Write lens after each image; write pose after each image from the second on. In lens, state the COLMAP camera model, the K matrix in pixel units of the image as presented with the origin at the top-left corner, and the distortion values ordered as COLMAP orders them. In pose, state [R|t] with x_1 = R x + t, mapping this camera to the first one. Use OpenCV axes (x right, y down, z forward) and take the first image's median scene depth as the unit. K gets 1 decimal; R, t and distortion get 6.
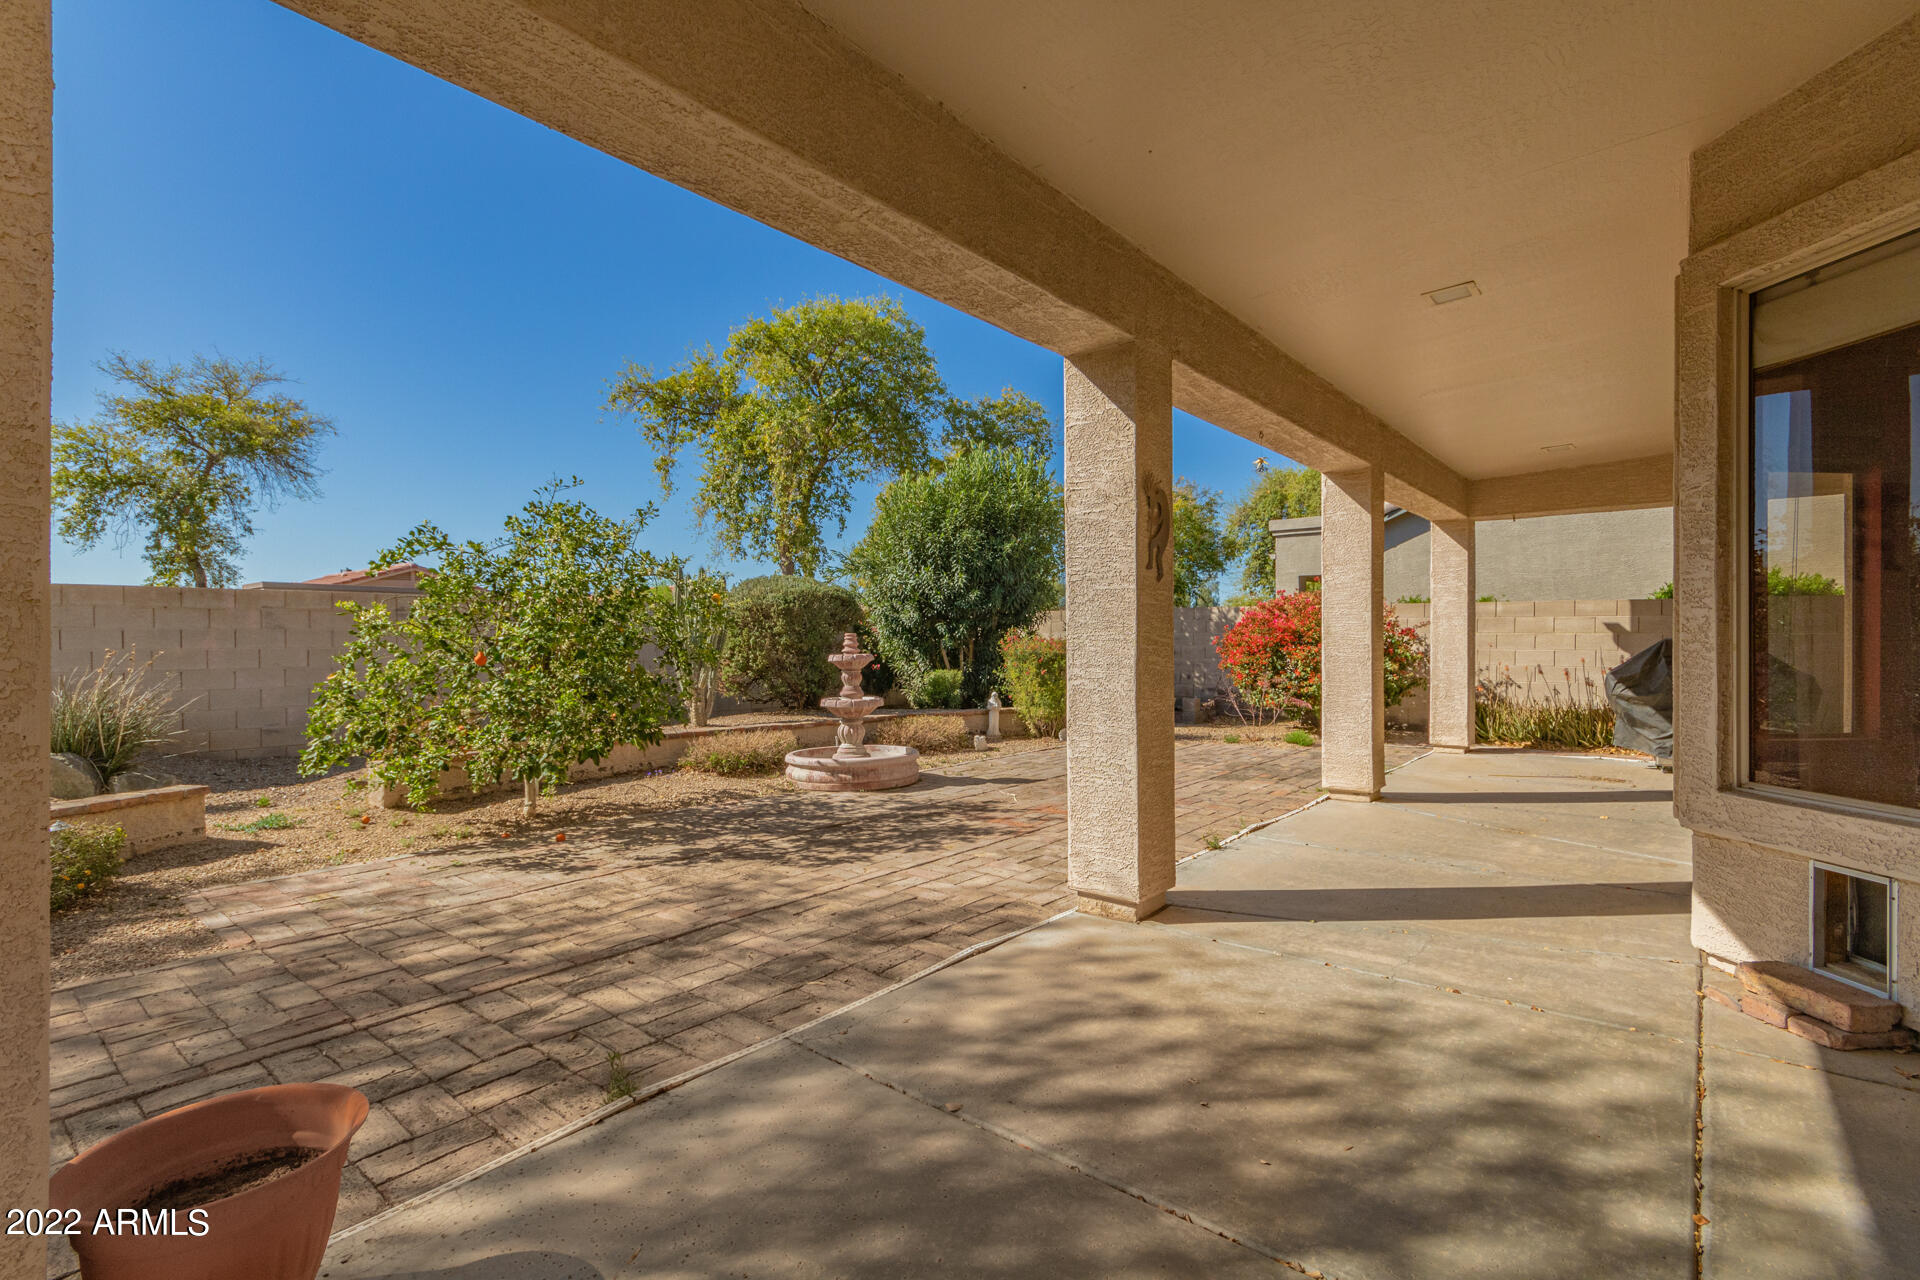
lens RADIAL K [[892.0, 0, 961.9], [0, 892.0, 633.0], [0, 0, 1]] dist [0.001416, 0.002201]
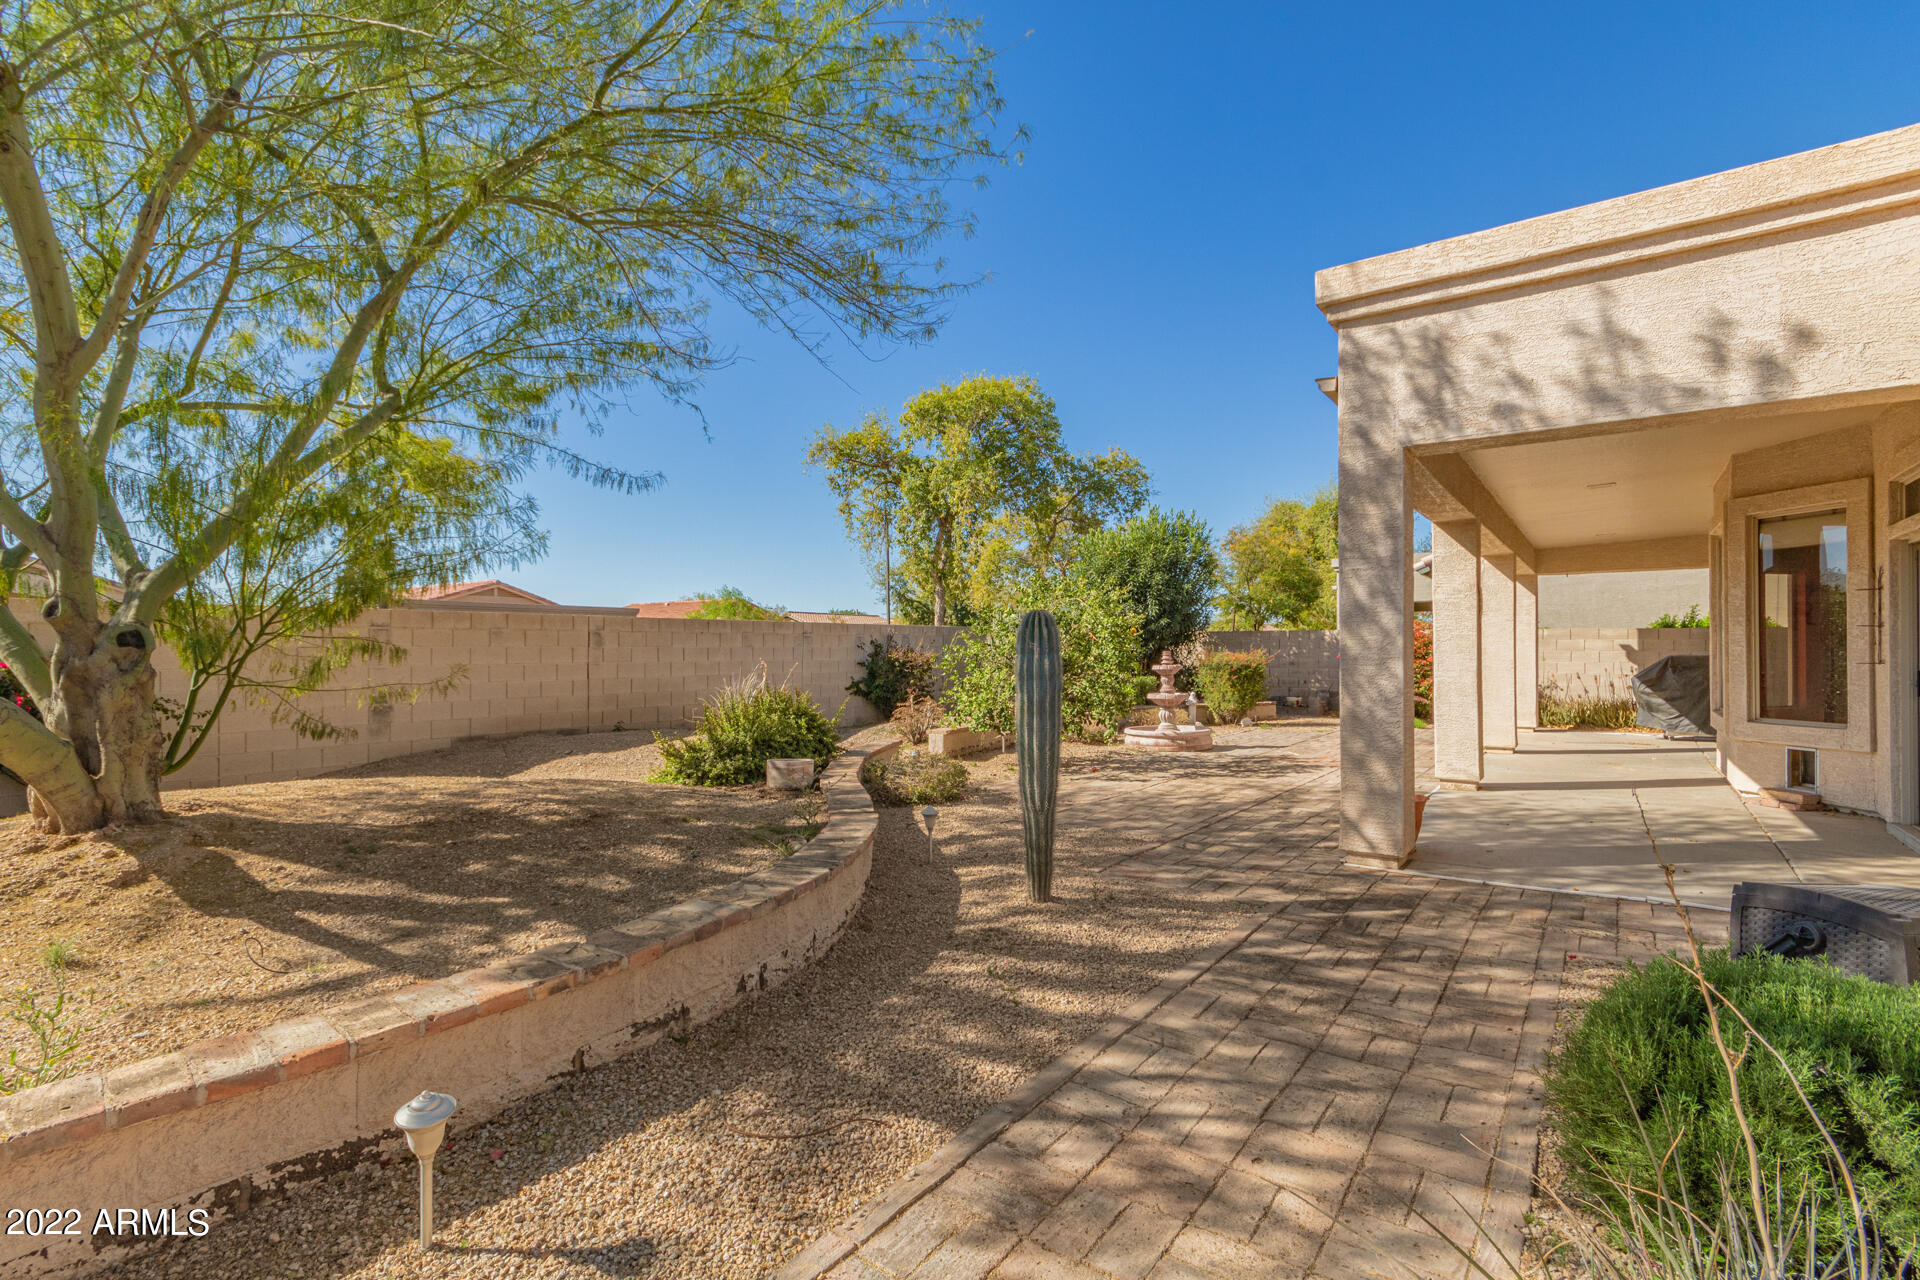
lens RADIAL K [[892.0, 0, 958.8], [0, 892.0, 633.9], [0, 0, 1]] dist [0.001416, 0.002201]
pose [[0.998604, 0.003174, 0.052730, -0.475935], [-0.002605, 0.999938, -0.010863, -0.010192], [-0.052762, 0.010711, 0.998550, -0.440405]]
